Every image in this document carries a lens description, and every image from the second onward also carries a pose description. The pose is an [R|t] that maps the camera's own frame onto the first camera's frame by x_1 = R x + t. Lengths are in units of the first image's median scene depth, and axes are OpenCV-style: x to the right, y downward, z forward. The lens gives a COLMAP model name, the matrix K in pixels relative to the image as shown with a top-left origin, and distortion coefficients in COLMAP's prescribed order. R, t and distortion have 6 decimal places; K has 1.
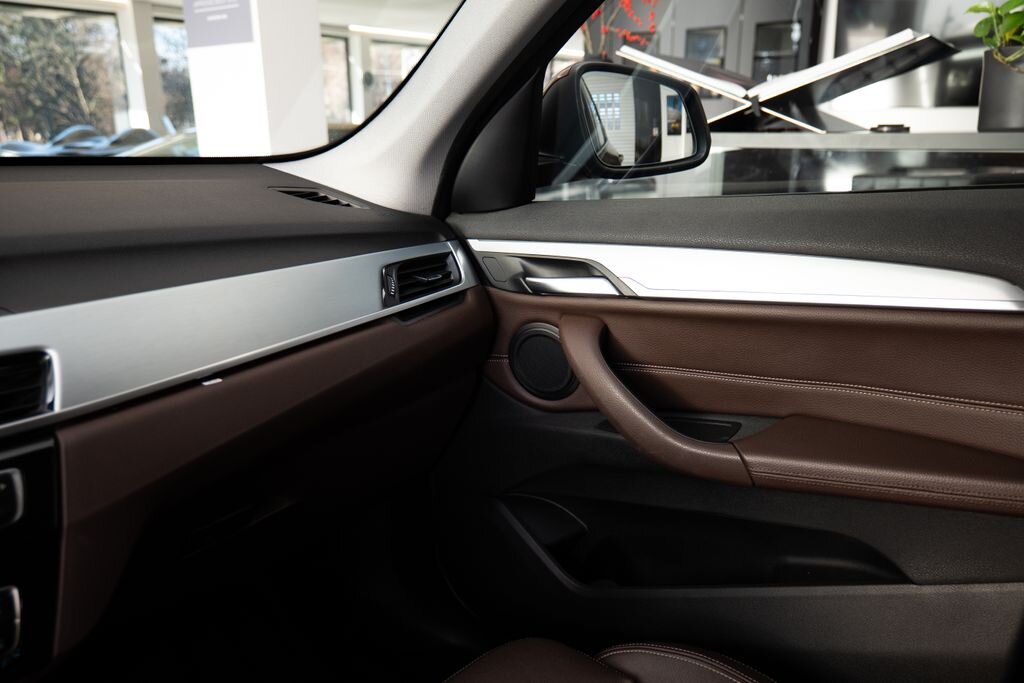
lens RADIAL K [[804.2, 0, 525.0], [0, 804.2, 364.0], [0, 0, 1]] dist [0.006244, -0.000446]
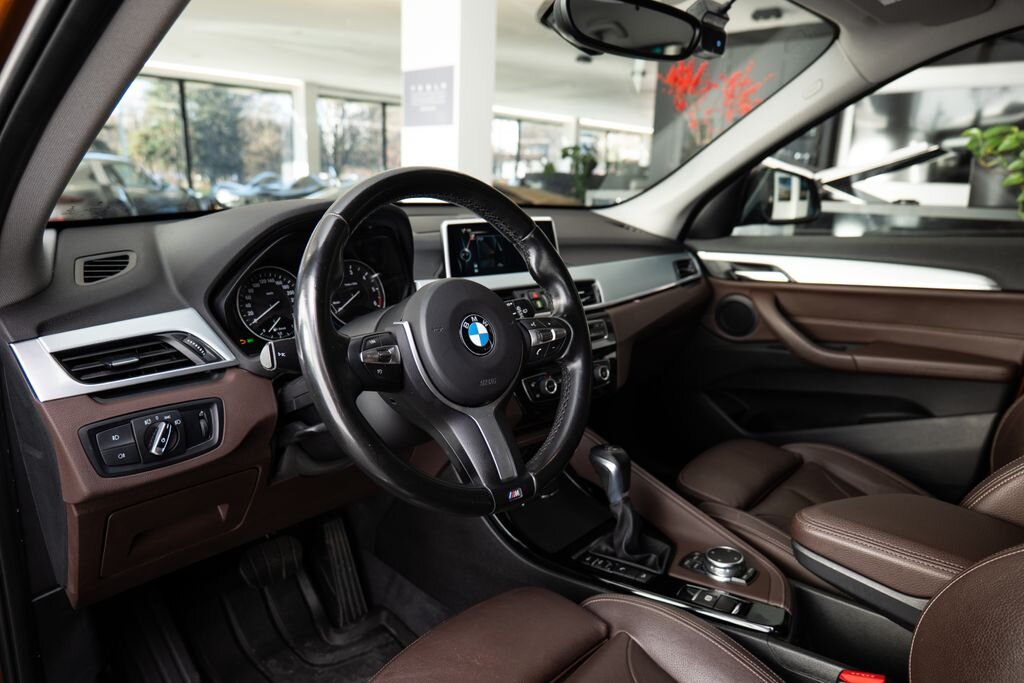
lens RADIAL K [[674.0, 0, 502.4], [0, 674.0, 341.3], [0, 0, 1]] dist [-0.020794, 0.008875]
pose [[0.994654, 0.056453, -0.086472, -0.396295], [-0.060929, 0.996888, -0.050021, 0.173566], [0.083379, 0.055022, 0.994998, -0.664415]]
